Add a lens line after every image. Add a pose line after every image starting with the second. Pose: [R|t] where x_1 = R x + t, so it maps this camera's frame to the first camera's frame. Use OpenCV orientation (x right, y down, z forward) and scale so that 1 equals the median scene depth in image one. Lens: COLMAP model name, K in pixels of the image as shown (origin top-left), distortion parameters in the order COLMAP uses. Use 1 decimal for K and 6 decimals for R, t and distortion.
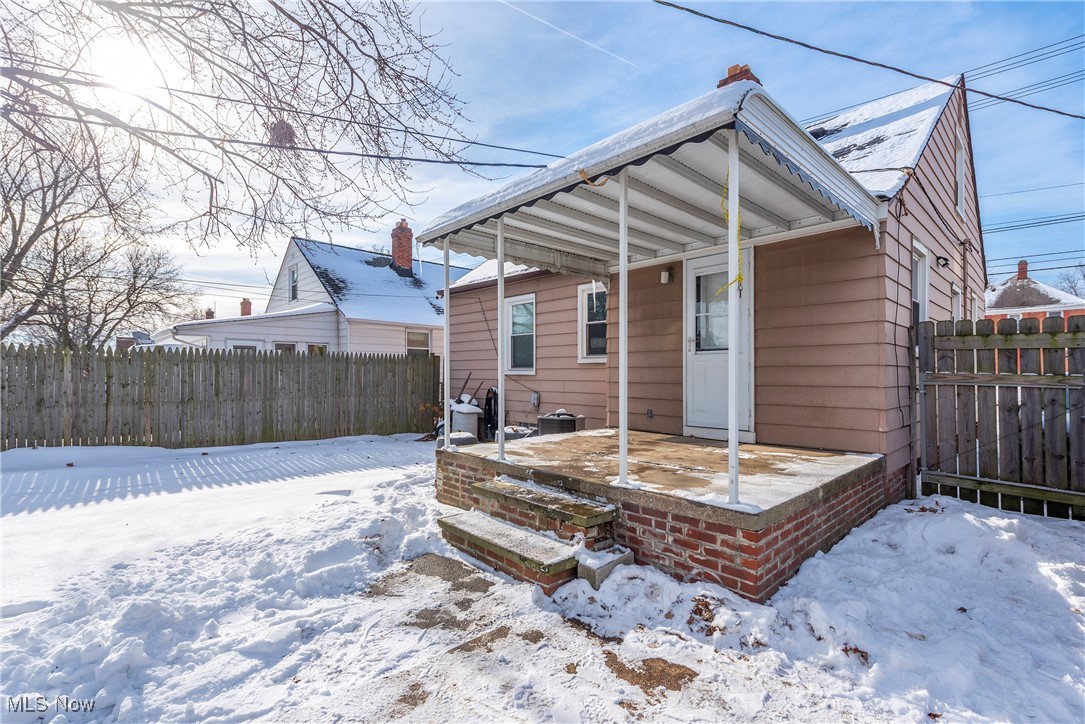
lens RADIAL K [[478.5, 0, 550.7], [0, 478.5, 364.8], [0, 0, 1]] dist [0.002799, 0.000445]
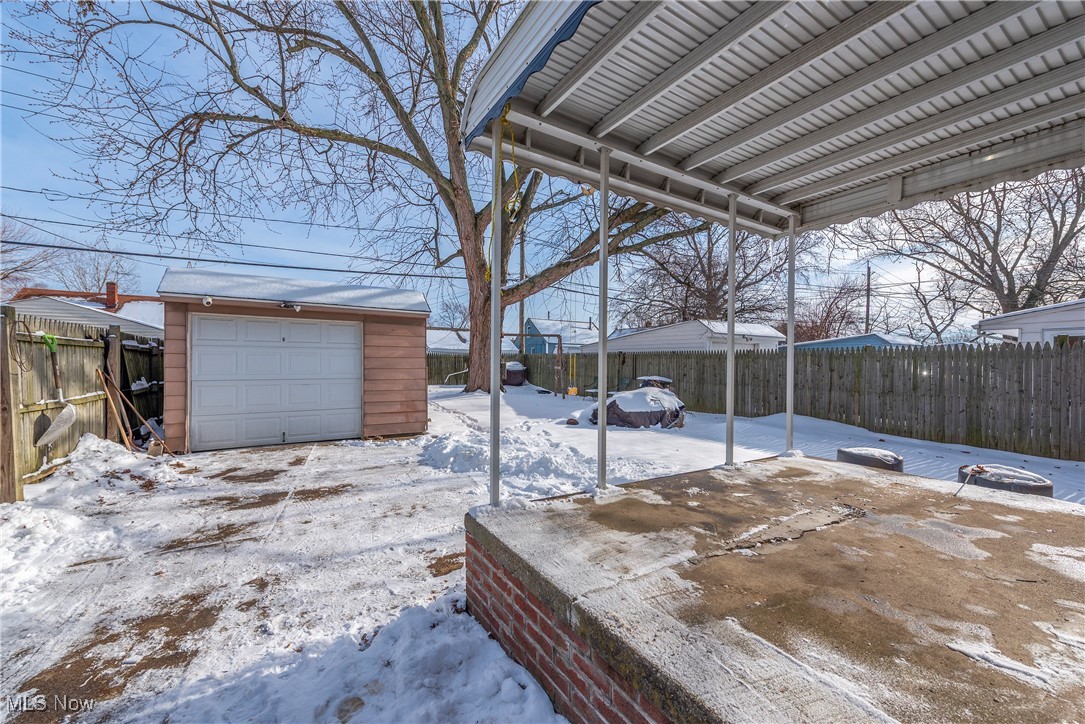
lens RADIAL K [[419.4, 0, 549.1], [0, 419.4, 363.9], [0, 0, 1]] dist [-0.000654, -0.000029]
pose [[-0.192989, 0.002687, -0.981197, 0.412064], [0.008724, 0.999961, 0.001022, -0.001503], [0.981162, -0.008363, -0.193005, 0.439879]]
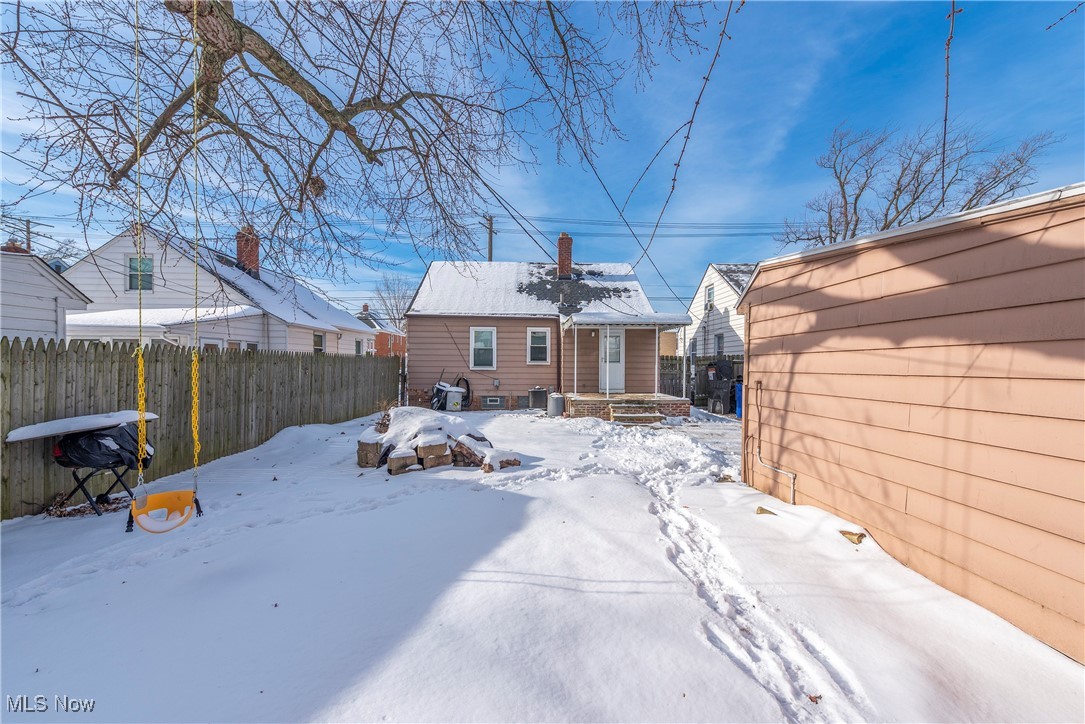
lens RADIAL K [[419.4, 0, 539.7], [0, 419.4, 361.2], [0, 0, 1]] dist [-0.000654, -0.000029]
pose [[0.697675, 0.008028, 0.716370, -0.955375], [-0.018186, 0.999813, 0.006507, -0.024330], [-0.716184, -0.017567, 0.697691, -0.243524]]
